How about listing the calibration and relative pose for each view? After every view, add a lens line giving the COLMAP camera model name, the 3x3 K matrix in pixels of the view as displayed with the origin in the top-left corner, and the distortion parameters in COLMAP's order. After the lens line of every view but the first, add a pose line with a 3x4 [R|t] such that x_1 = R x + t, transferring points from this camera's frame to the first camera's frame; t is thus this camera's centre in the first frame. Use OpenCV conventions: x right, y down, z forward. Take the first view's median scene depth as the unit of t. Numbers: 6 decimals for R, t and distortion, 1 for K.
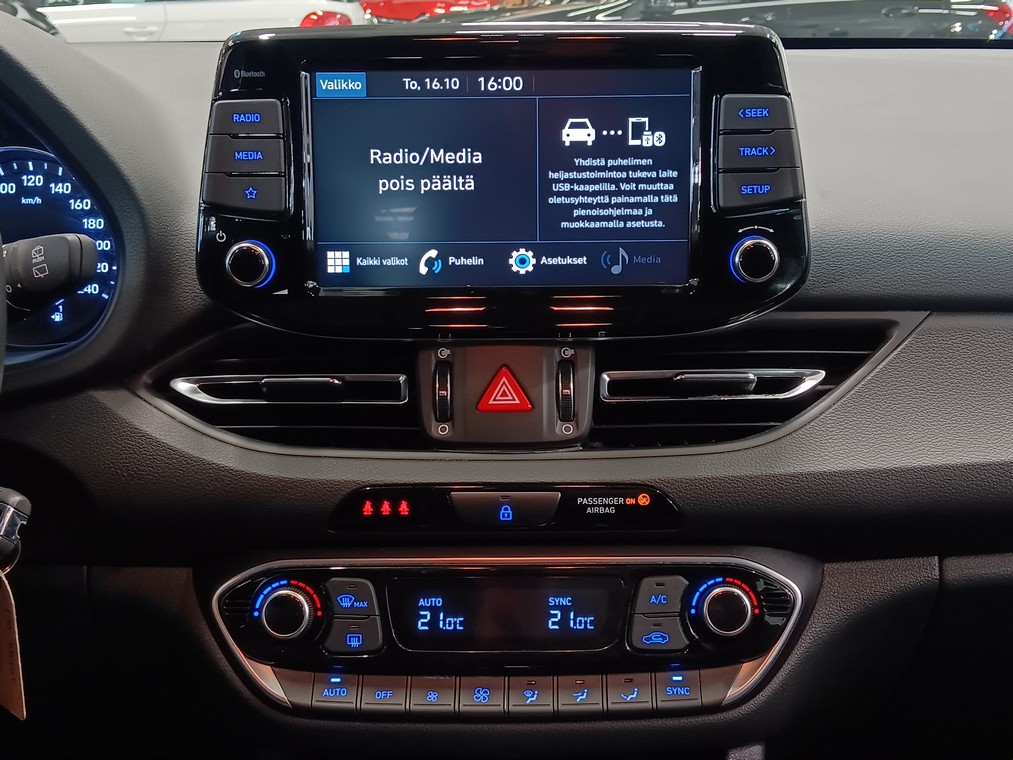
lens RADIAL K [[1326.4, 0, 506.5], [0, 1326.4, 380.0], [0, 0, 1]] dist [0.107844, -0.011351]
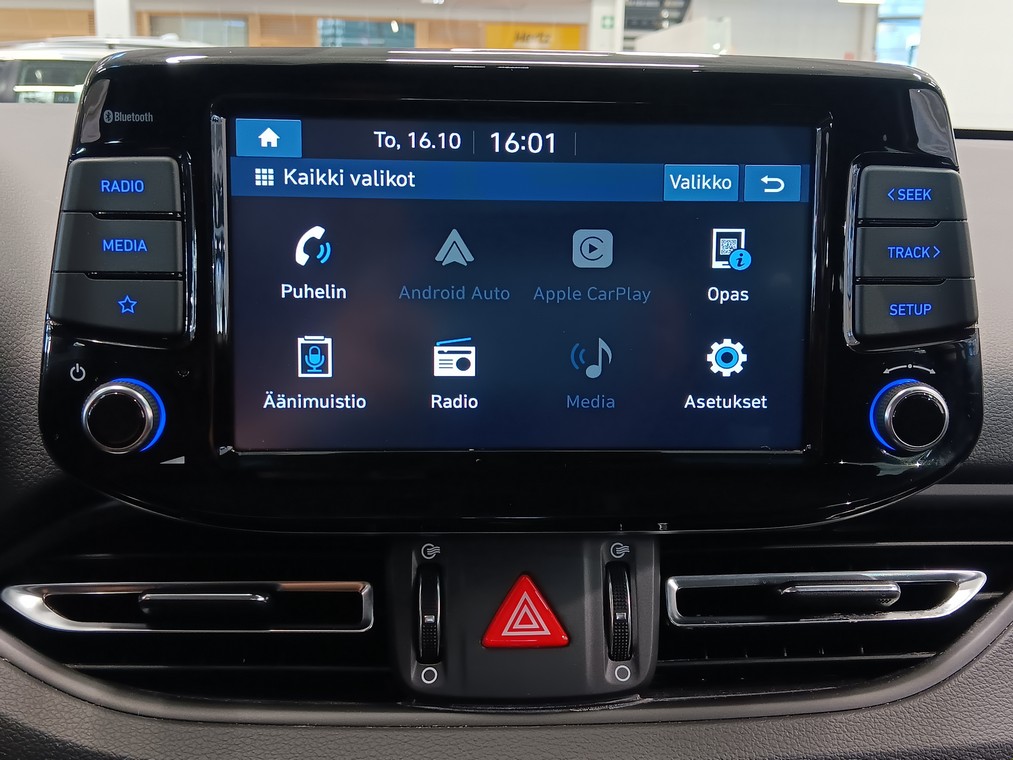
lens RADIAL K [[1107.5, 0, 506.5], [0, 1107.5, 380.0], [0, 0, 1]] dist [0.144997, -0.439588]
pose [[0.997079, 0.008163, 0.075940, -0.053181], [-0.004069, 0.998537, -0.053913, -0.076548], [-0.076269, 0.053447, 0.995654, 0.461461]]
